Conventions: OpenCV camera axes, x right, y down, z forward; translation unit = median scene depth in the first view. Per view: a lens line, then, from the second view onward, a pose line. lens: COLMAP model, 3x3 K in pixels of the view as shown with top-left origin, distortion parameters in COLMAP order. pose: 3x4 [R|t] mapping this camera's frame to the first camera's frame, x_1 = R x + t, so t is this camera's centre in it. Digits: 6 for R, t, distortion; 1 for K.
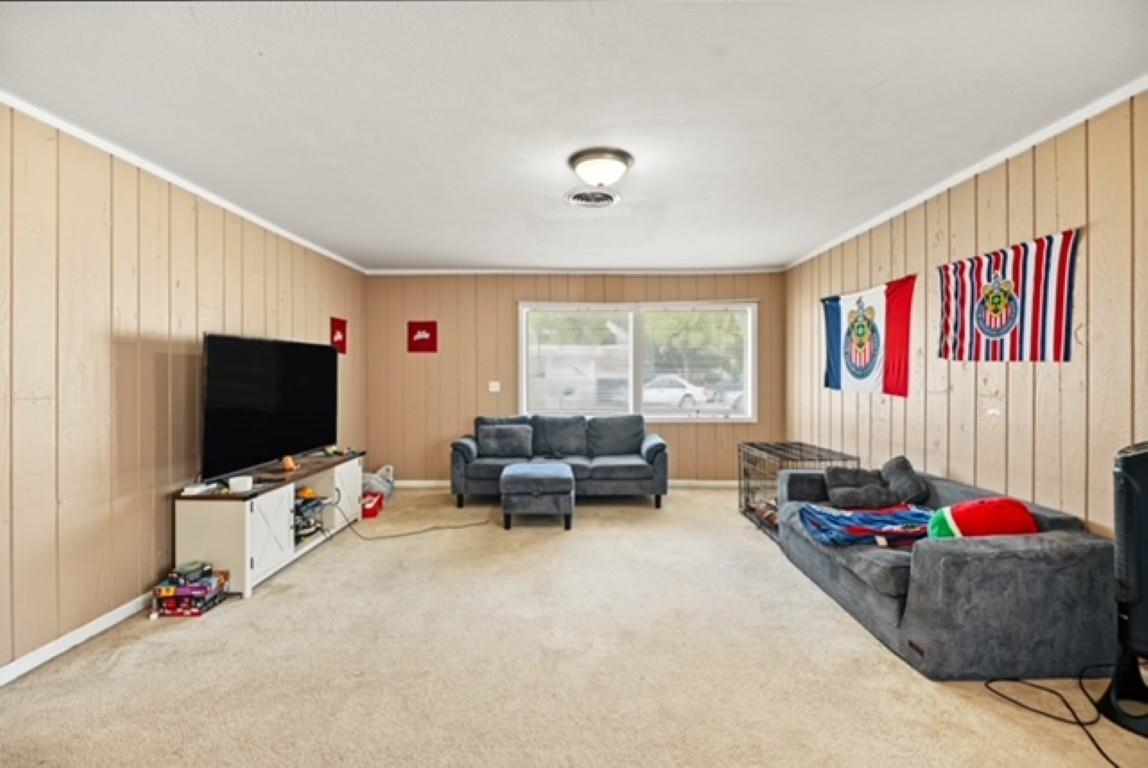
lens RADIAL K [[488.9, 0, 580.4], [0, 488.9, 378.1], [0, 0, 1]] dist [0.000268, 0.000030]
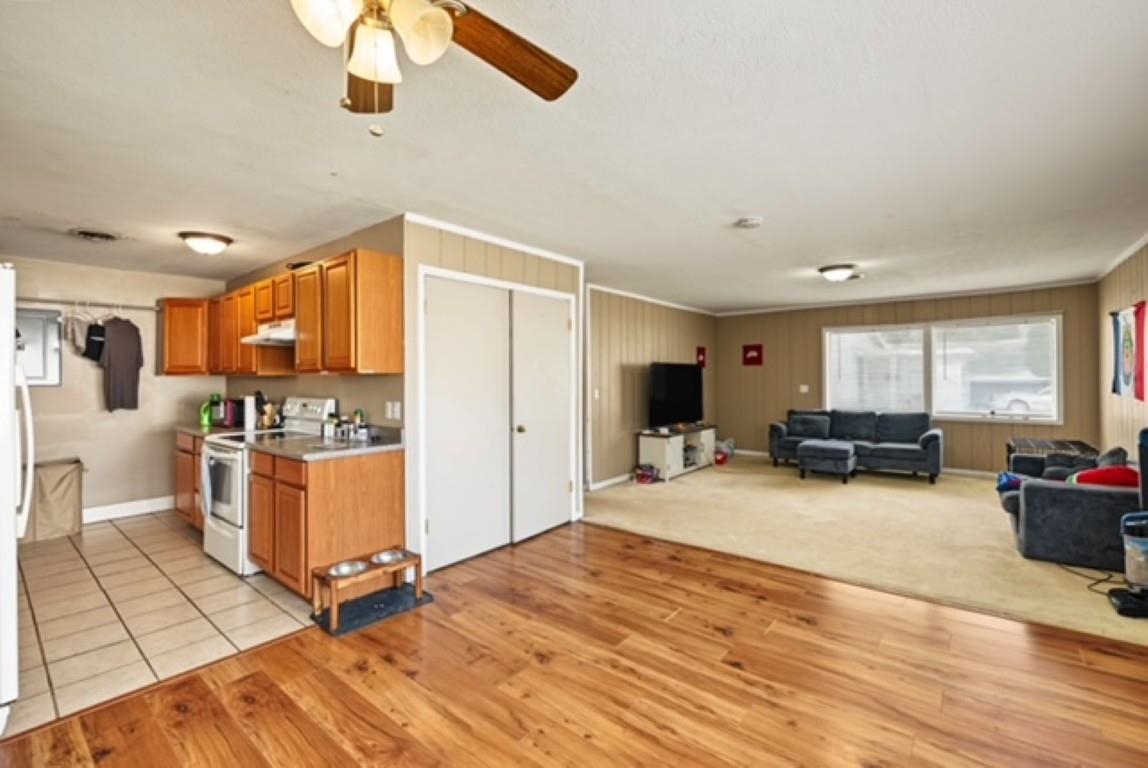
lens RADIAL K [[488.9, 0, 580.4], [0, 488.9, 378.1], [0, 0, 1]] dist [0.000268, 0.000030]
pose [[0.776388, -0.001370, -0.630253, 0.259415], [-0.001127, 0.999993, -0.003562, -0.009426], [0.630254, 0.003476, 0.776381, -0.609347]]
